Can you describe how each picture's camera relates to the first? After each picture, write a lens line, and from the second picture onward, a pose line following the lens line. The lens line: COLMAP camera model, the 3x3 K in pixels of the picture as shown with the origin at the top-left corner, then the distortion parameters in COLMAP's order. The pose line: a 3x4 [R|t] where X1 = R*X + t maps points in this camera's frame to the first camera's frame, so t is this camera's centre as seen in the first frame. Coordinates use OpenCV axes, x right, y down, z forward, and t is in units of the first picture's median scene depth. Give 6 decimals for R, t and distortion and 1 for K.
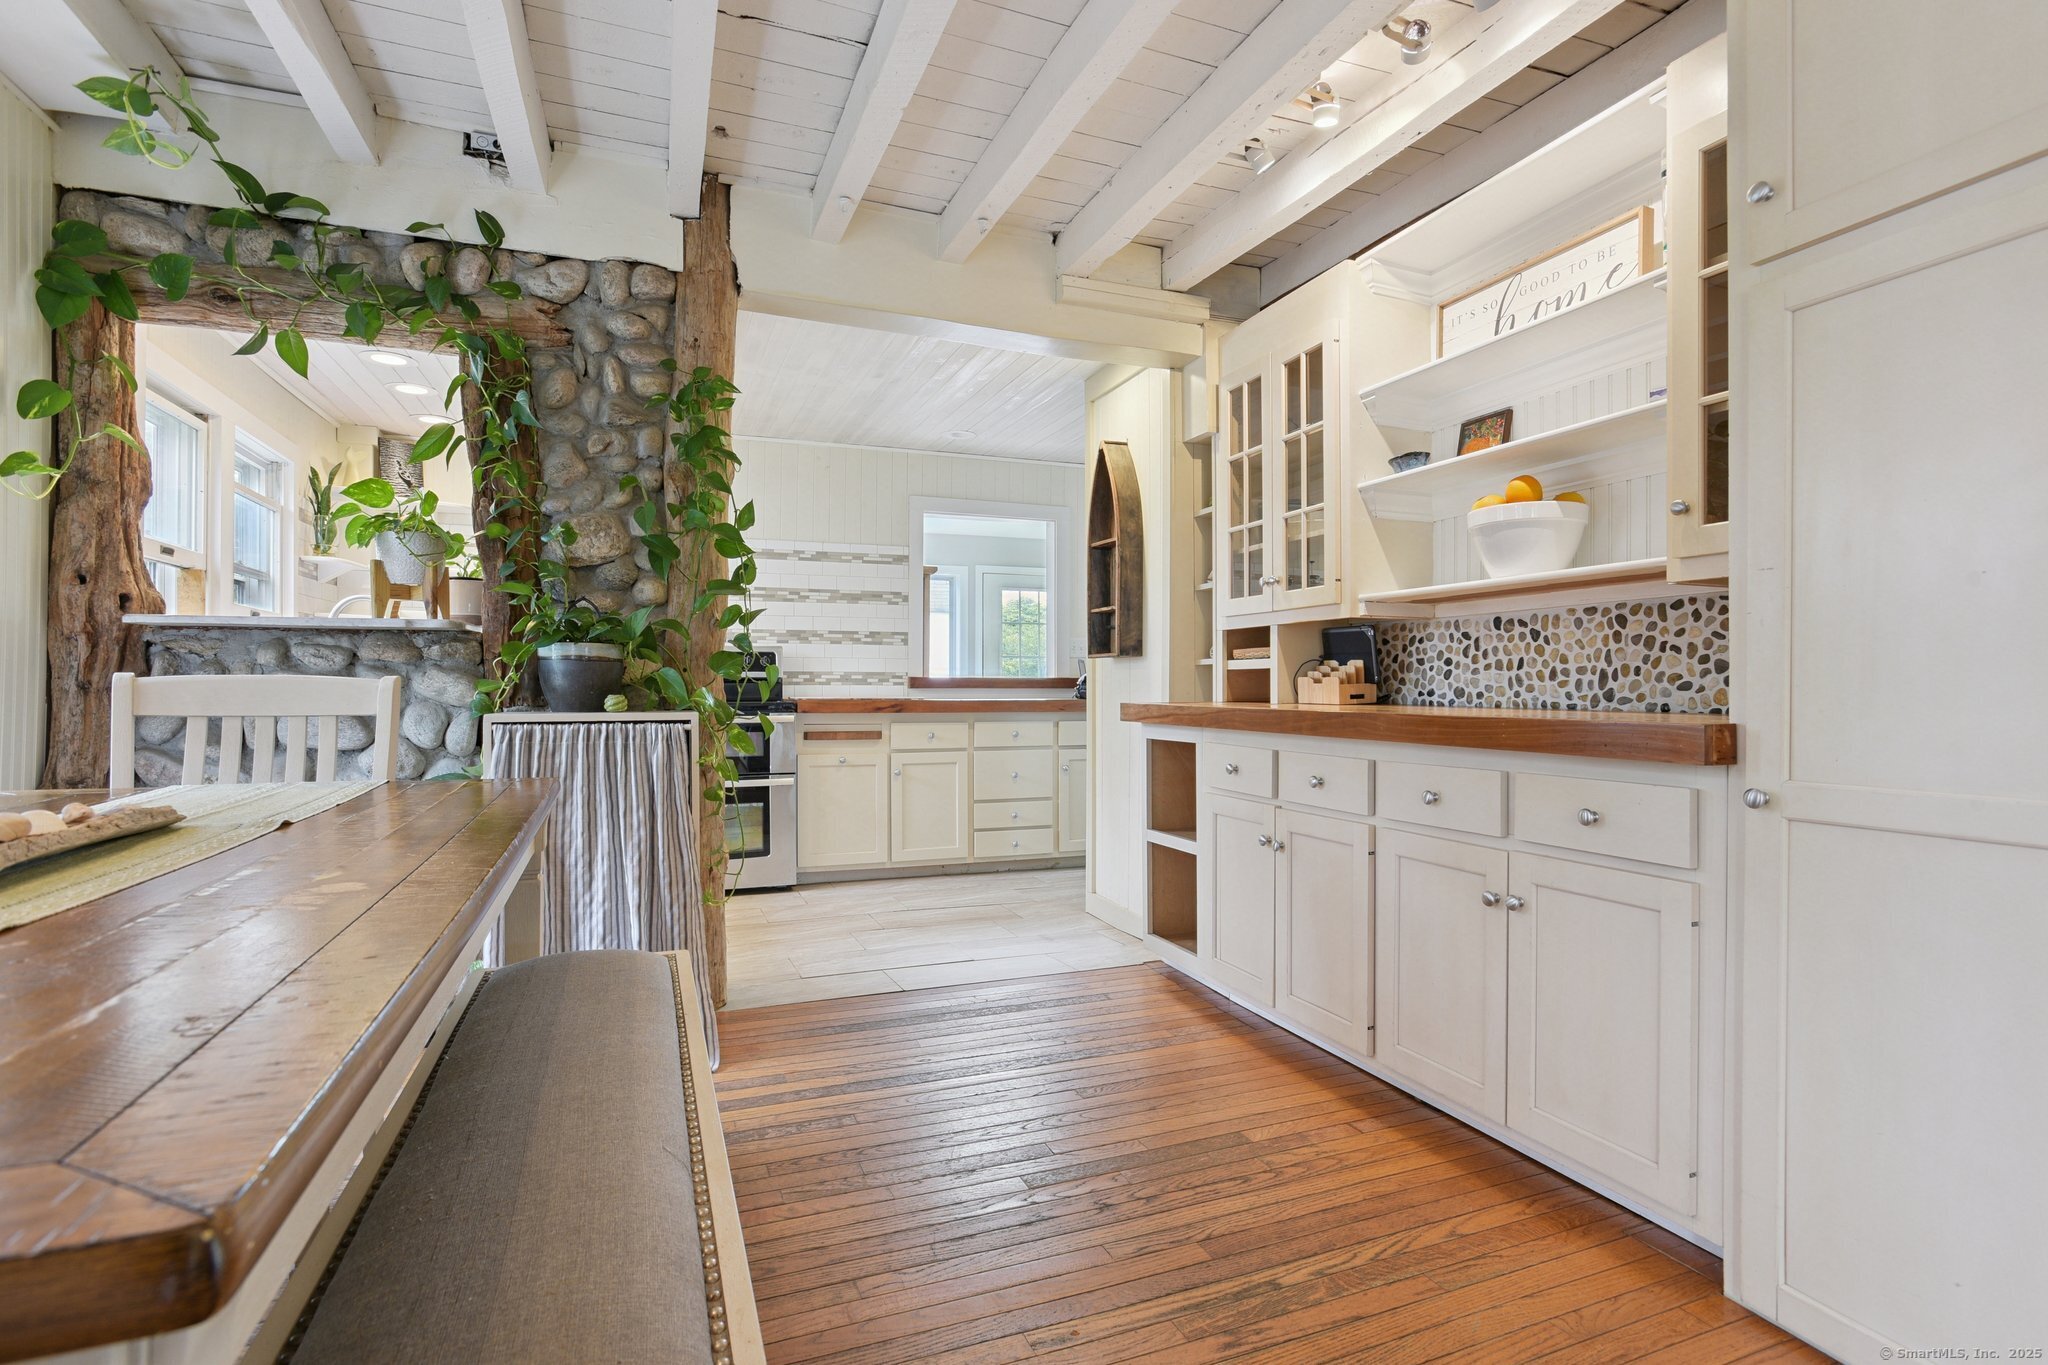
lens RADIAL K [[1005.3, 0, 1043.5], [0, 1005.3, 686.1], [0, 0, 1]] dist [-0.044552, 0.028248]
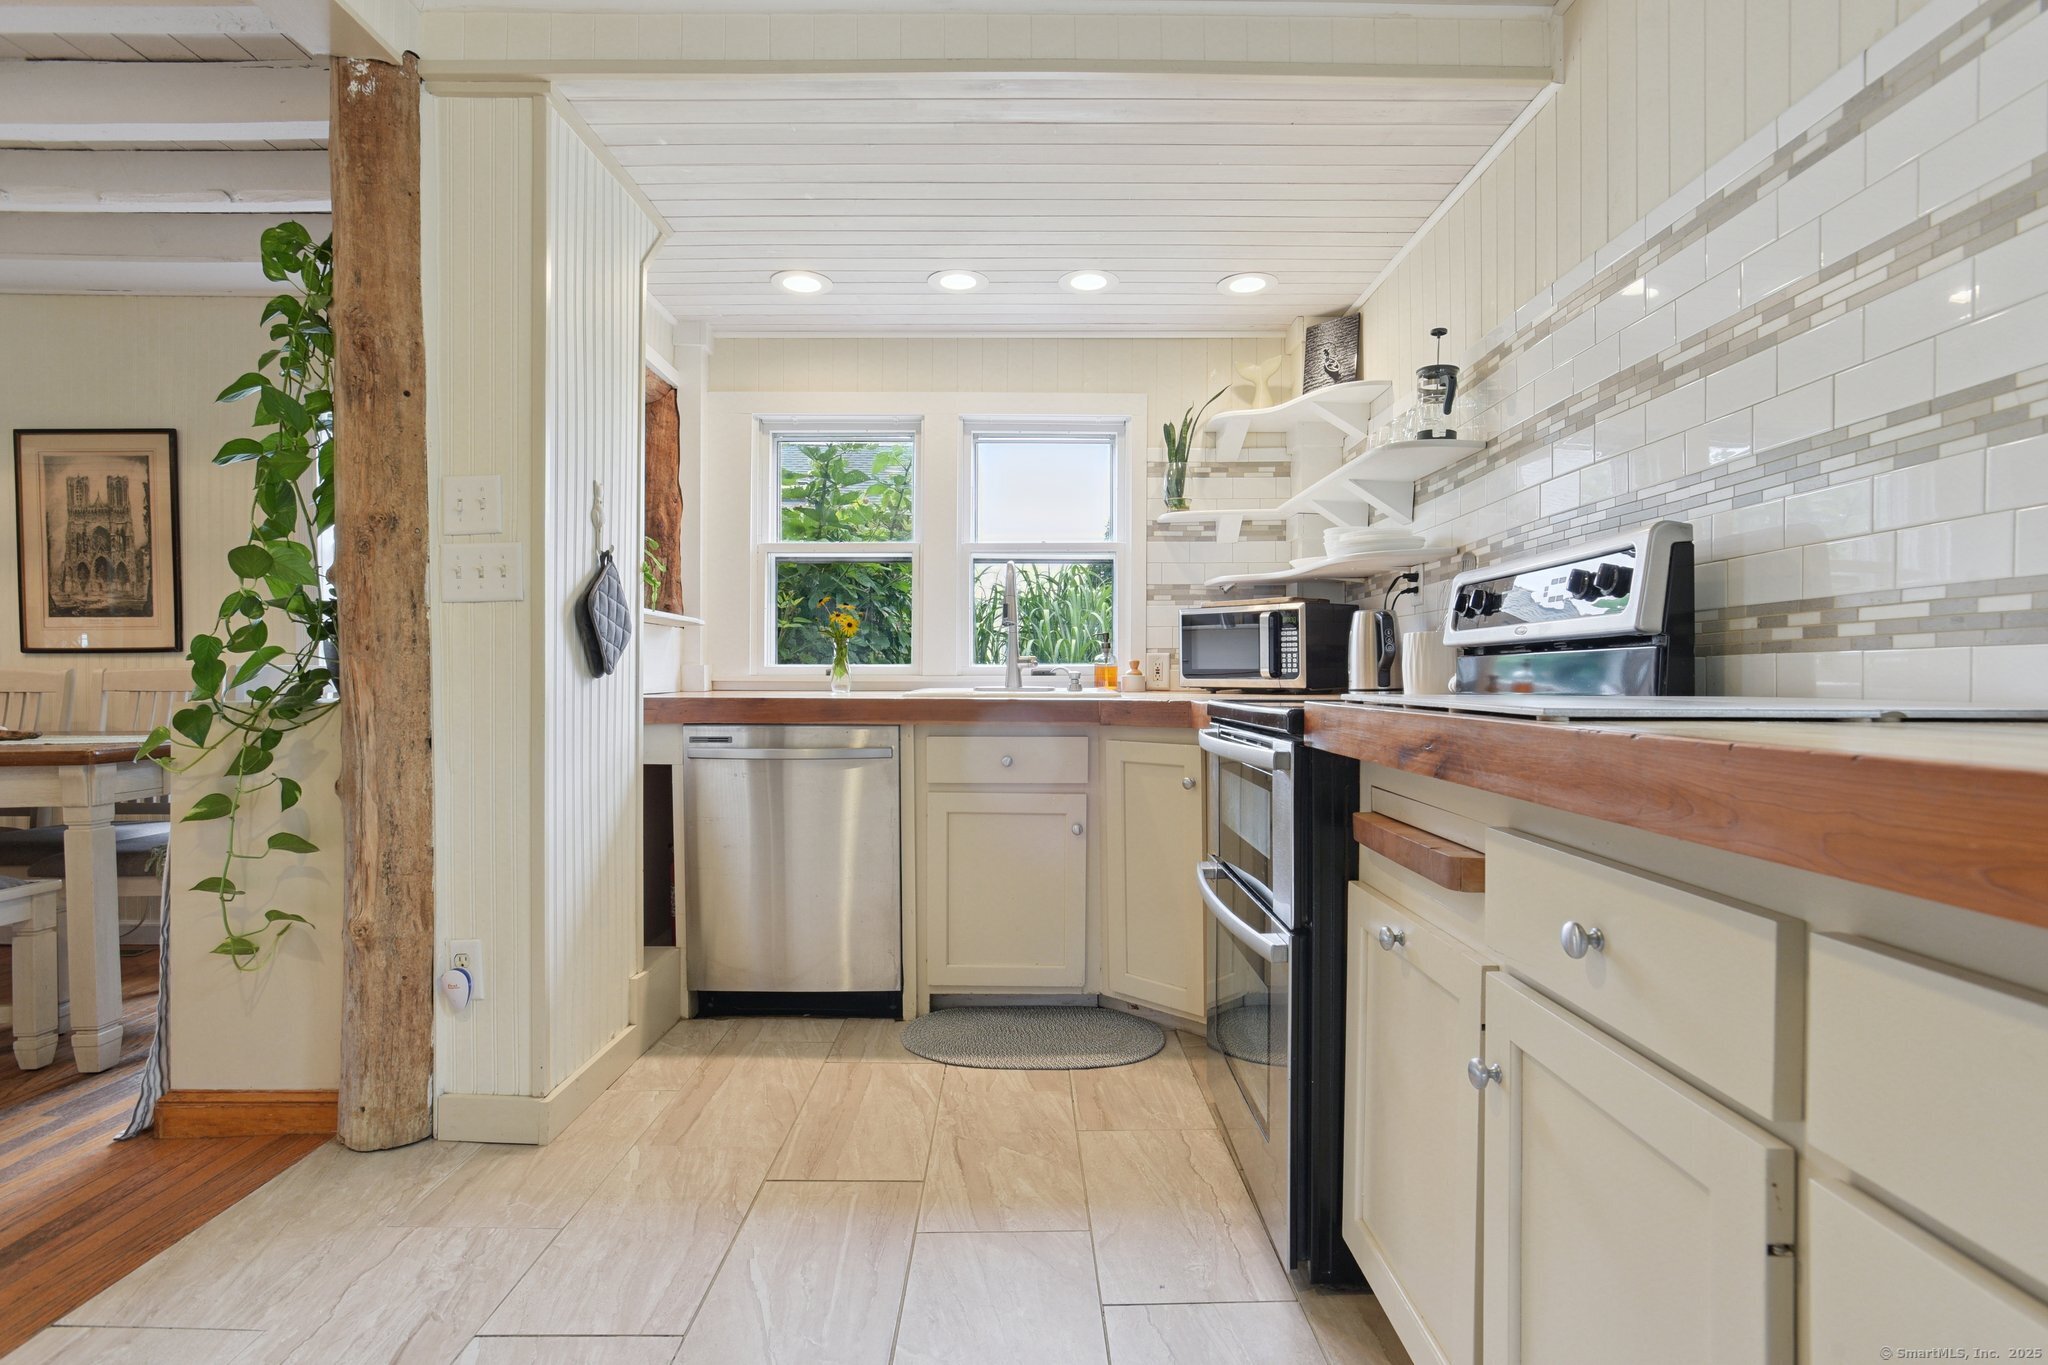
lens RADIAL K [[1012.3, 0, 1033.1], [0, 1012.3, 679.4], [0, 0, 1]] dist [-0.045394, 0.028098]
pose [[-0.363826, 0.002816, -0.931463, 0.140948], [0.004941, 0.999987, 0.001093, 0.009444], [0.931454, -0.004205, -0.363835, 1.793746]]
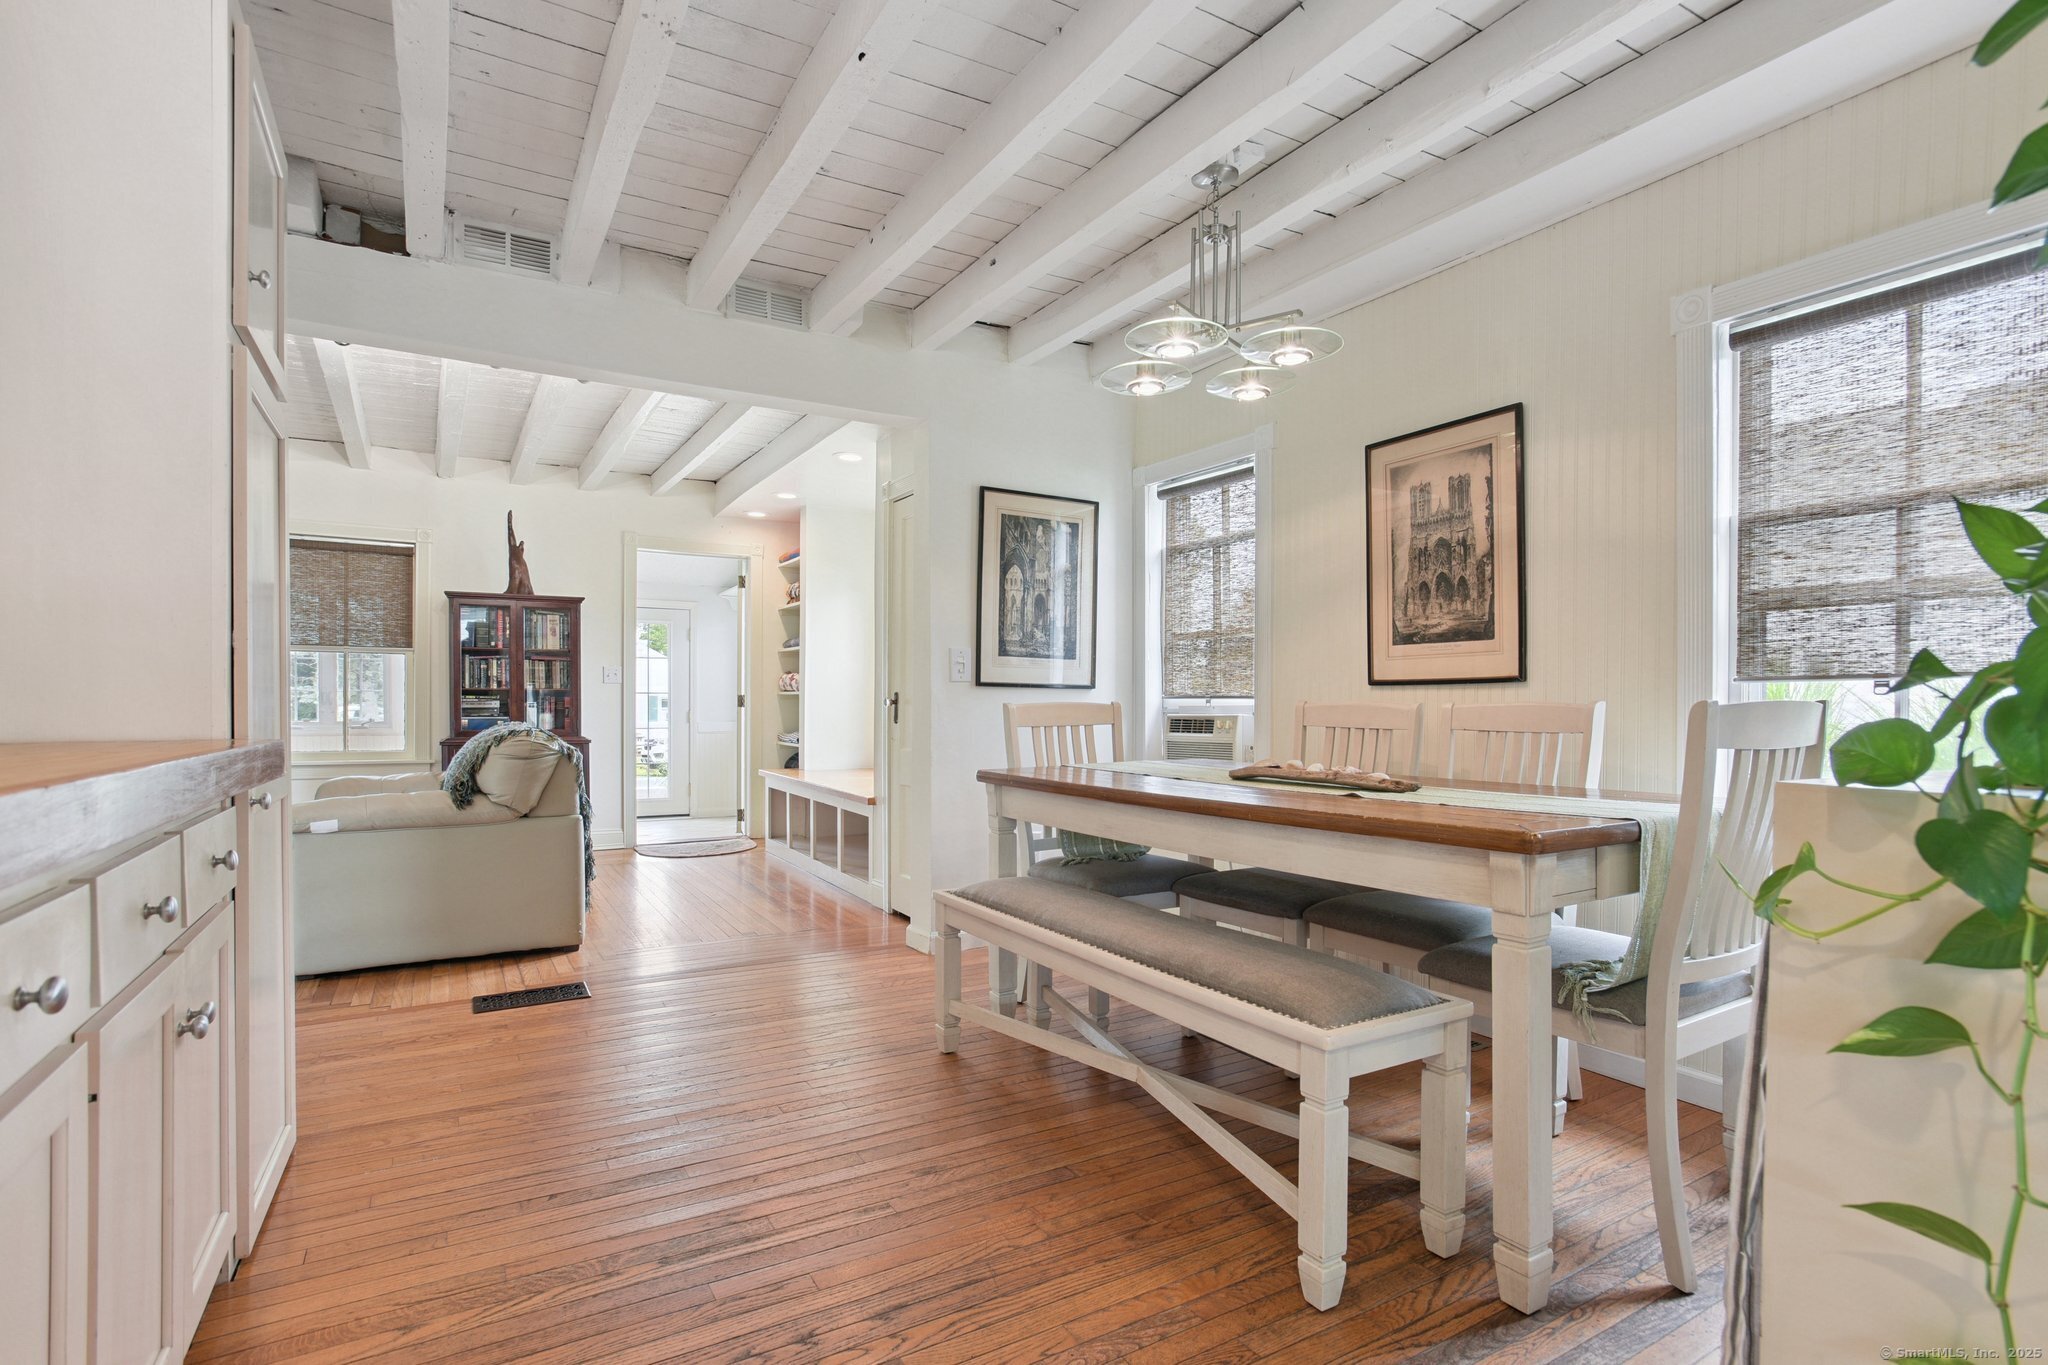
lens RADIAL K [[1001.4, 0, 1028.2], [0, 1001.4, 711.9], [0, 0, 1]] dist [-0.052397, 0.026822]
pose [[-0.988694, -0.004964, -0.149865, 0.002809], [-0.005695, 0.999974, 0.004446, -0.000893], [0.149839, 0.005249, -0.988697, 1.233092]]
